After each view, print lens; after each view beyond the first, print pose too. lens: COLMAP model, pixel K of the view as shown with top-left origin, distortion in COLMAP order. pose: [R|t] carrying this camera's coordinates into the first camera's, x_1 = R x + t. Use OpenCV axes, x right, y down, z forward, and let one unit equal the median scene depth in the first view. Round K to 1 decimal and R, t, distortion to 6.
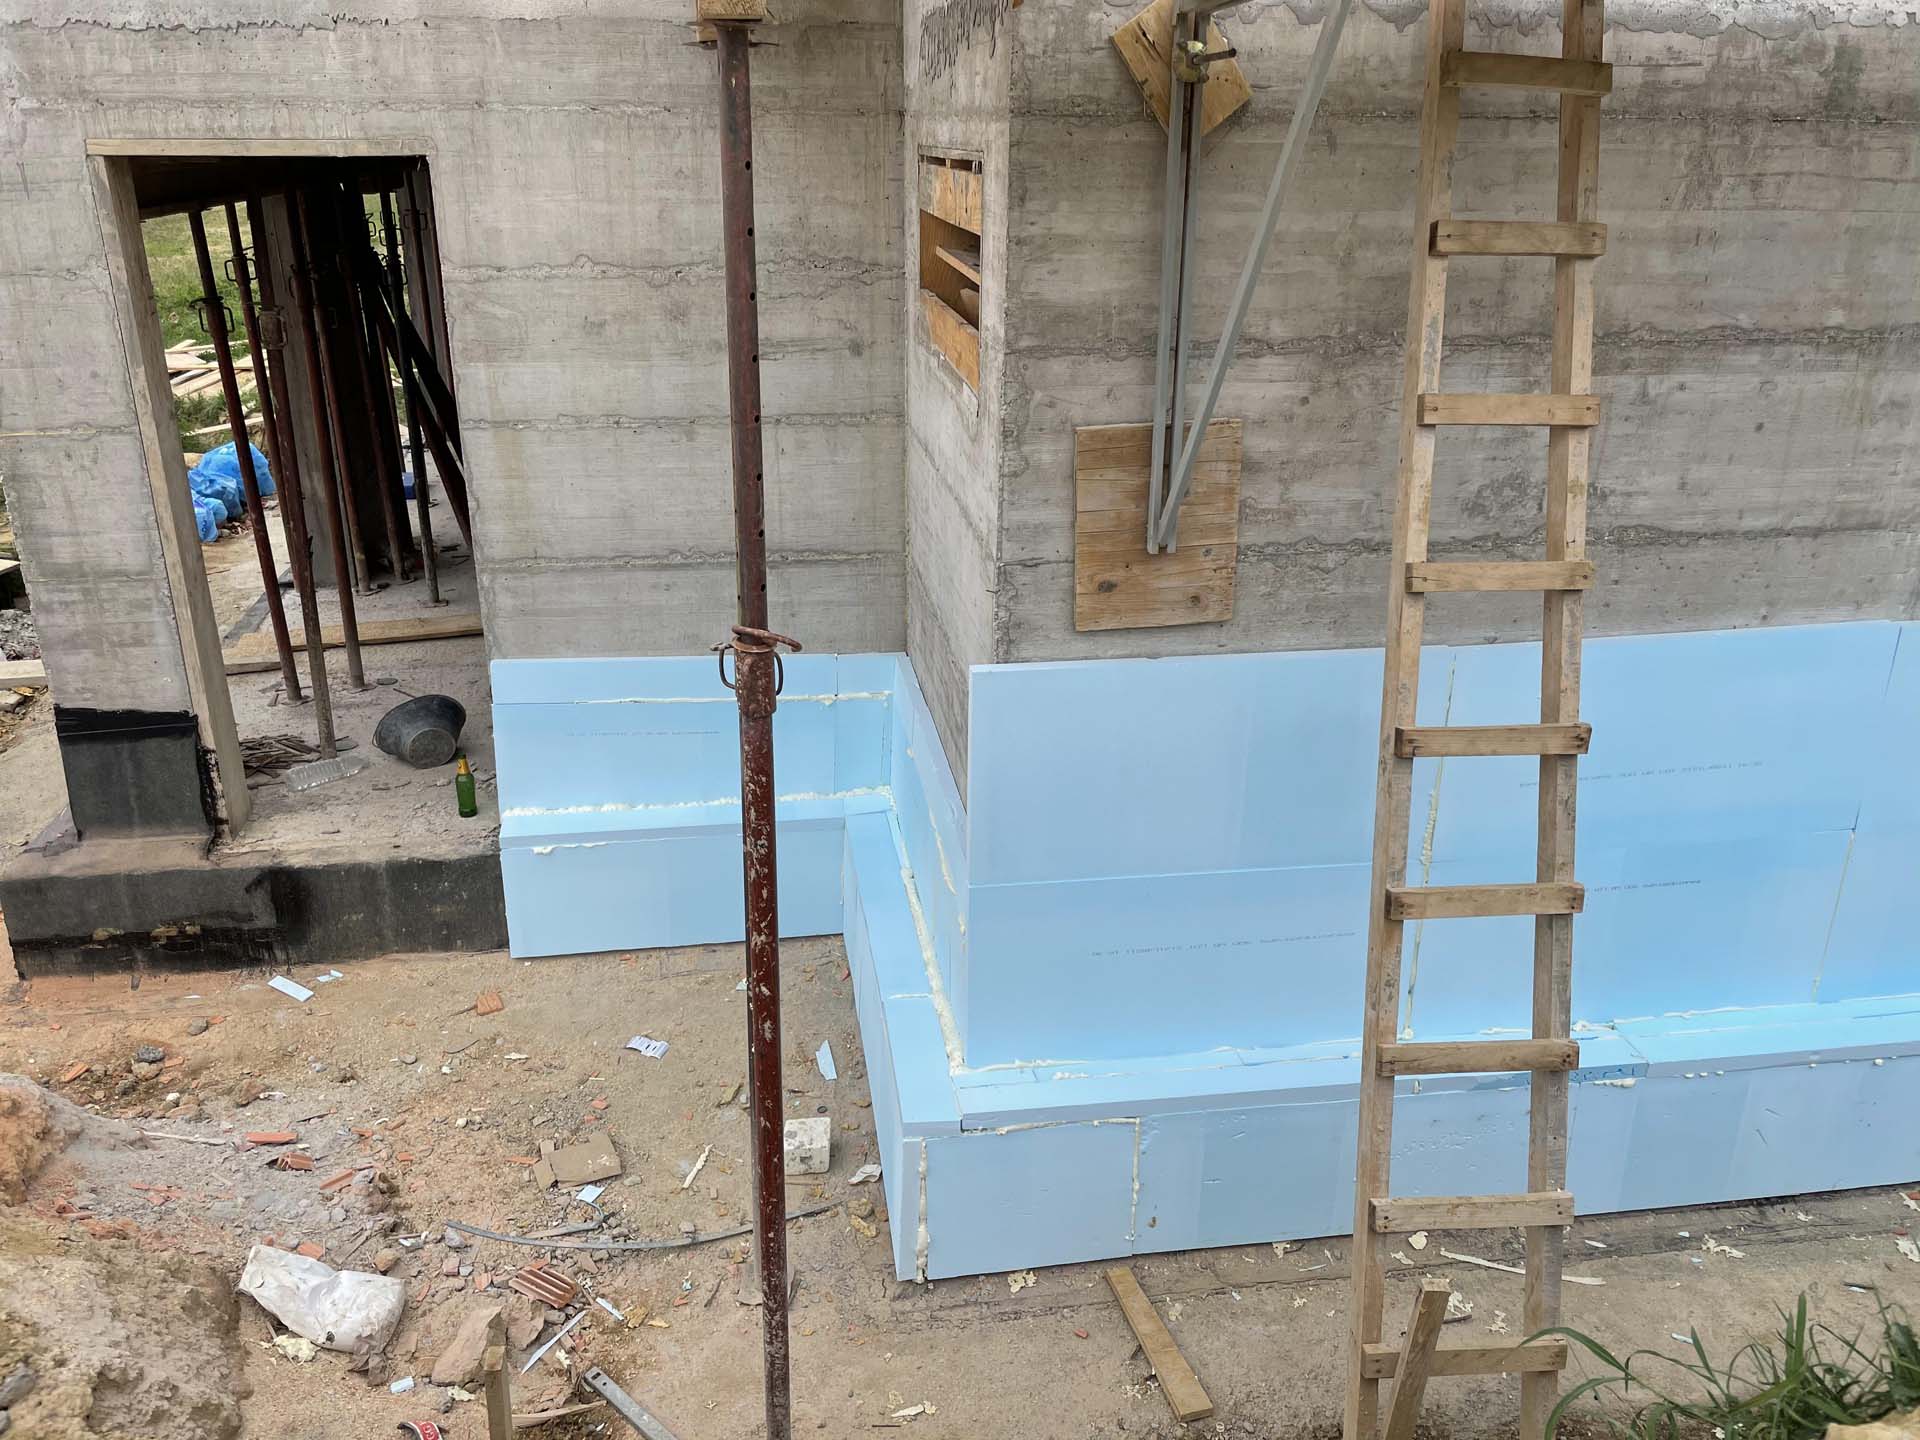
lens RADIAL K [[1454.5, 0, 957.6], [0, 1454.5, 700.6], [0, 0, 1]] dist [0.083181, -0.114533]
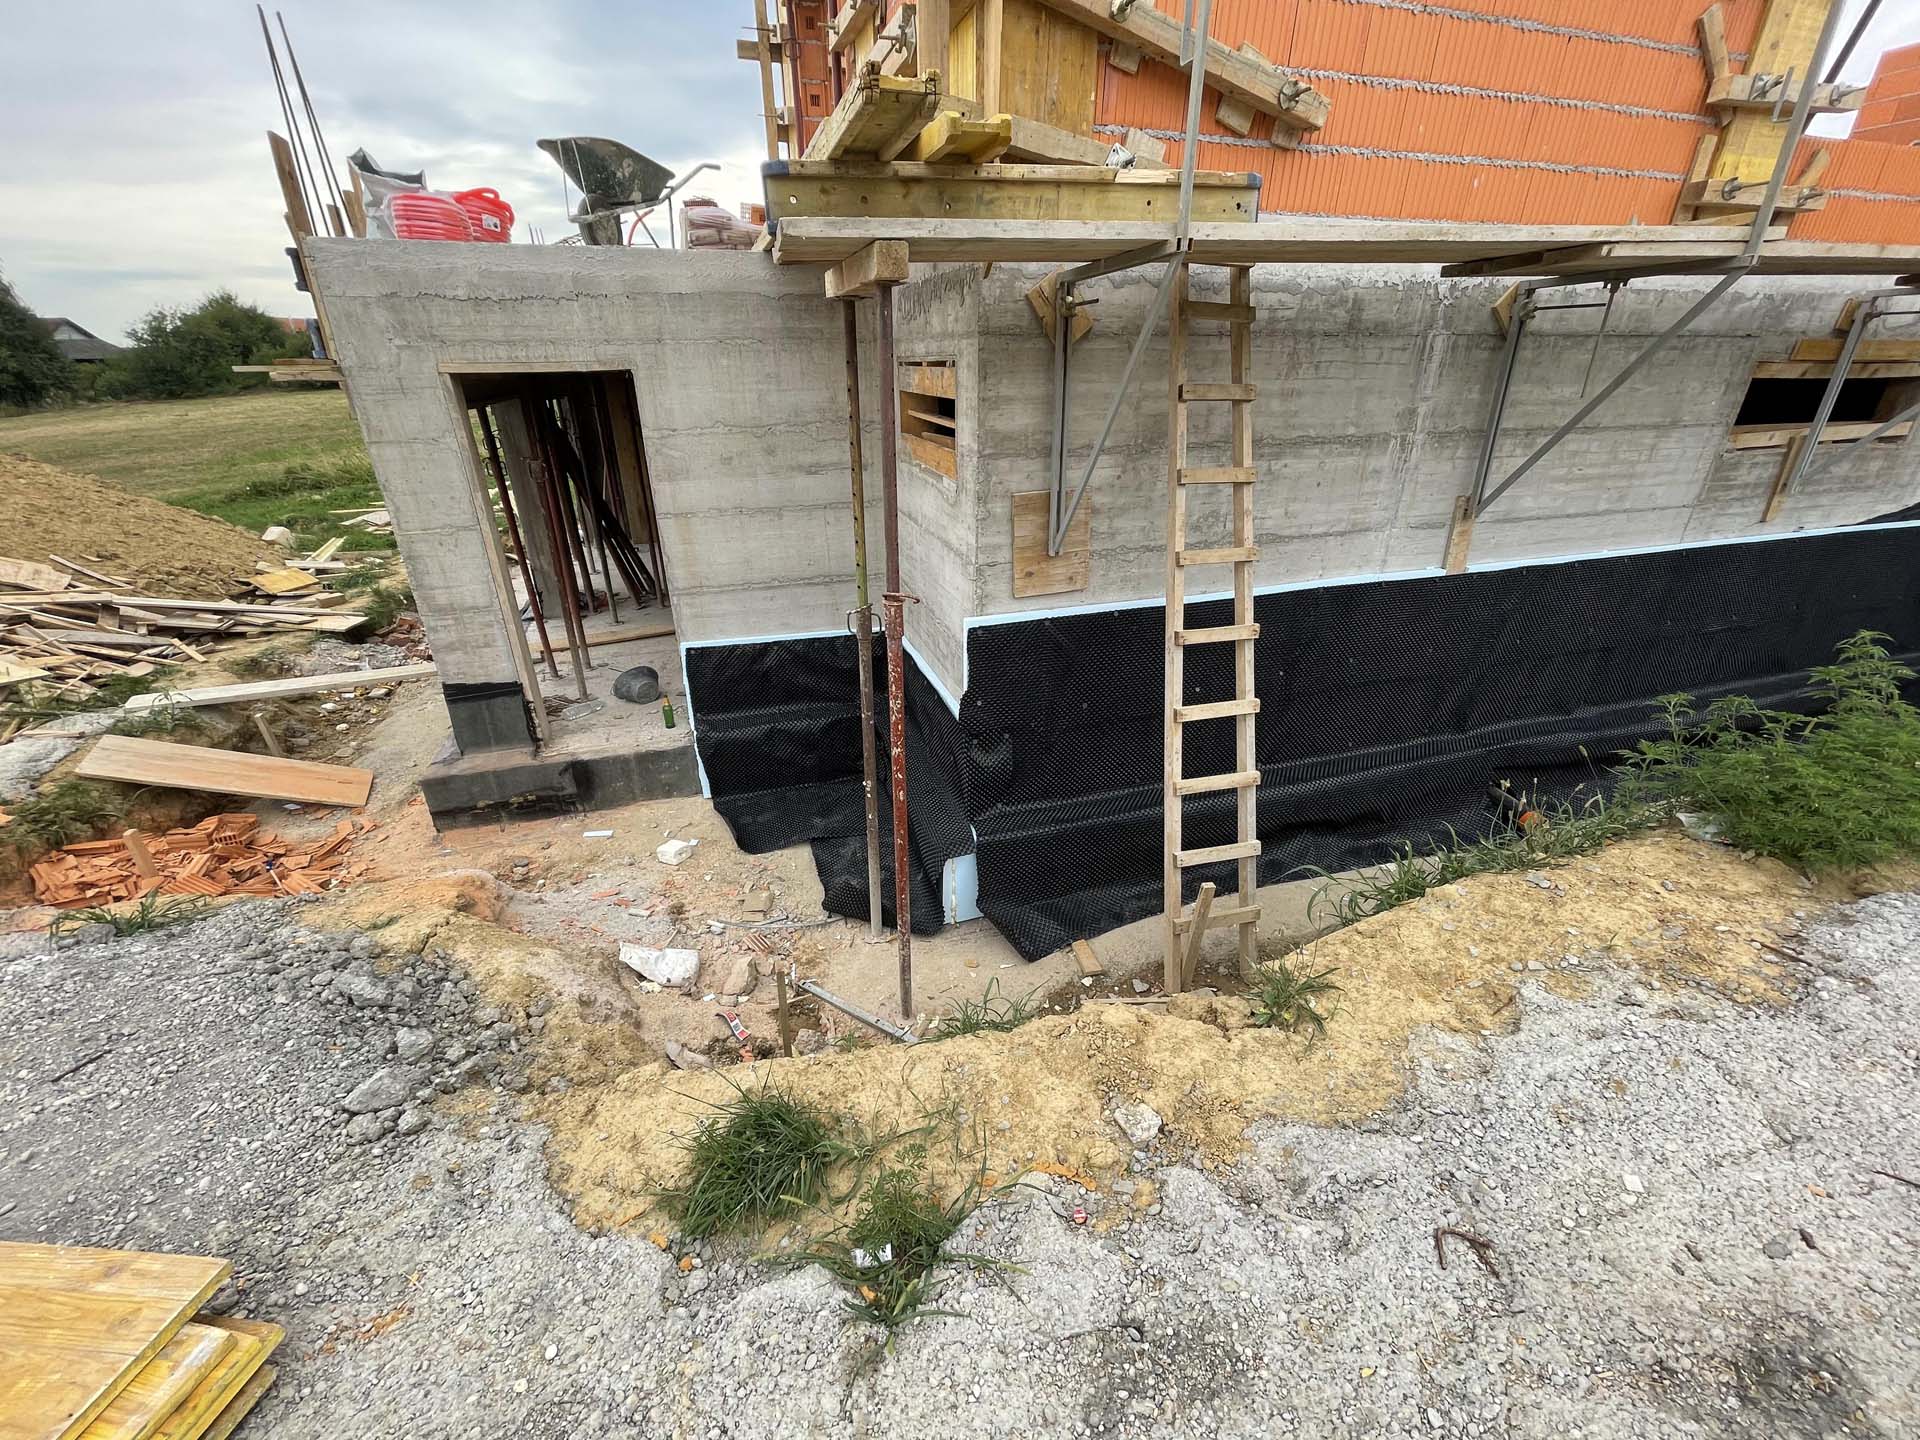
lens RADIAL K [[769.2, 0, 965.2], [0, 769.2, 720.5], [0, 0, 1]] dist [-0.001352, 0.000466]
pose [[0.987981, -0.079914, 0.132317, -0.140473], [0.071102, 0.995007, 0.070040, 0.041398], [-0.137254, -0.059790, 0.988730, -0.053361]]
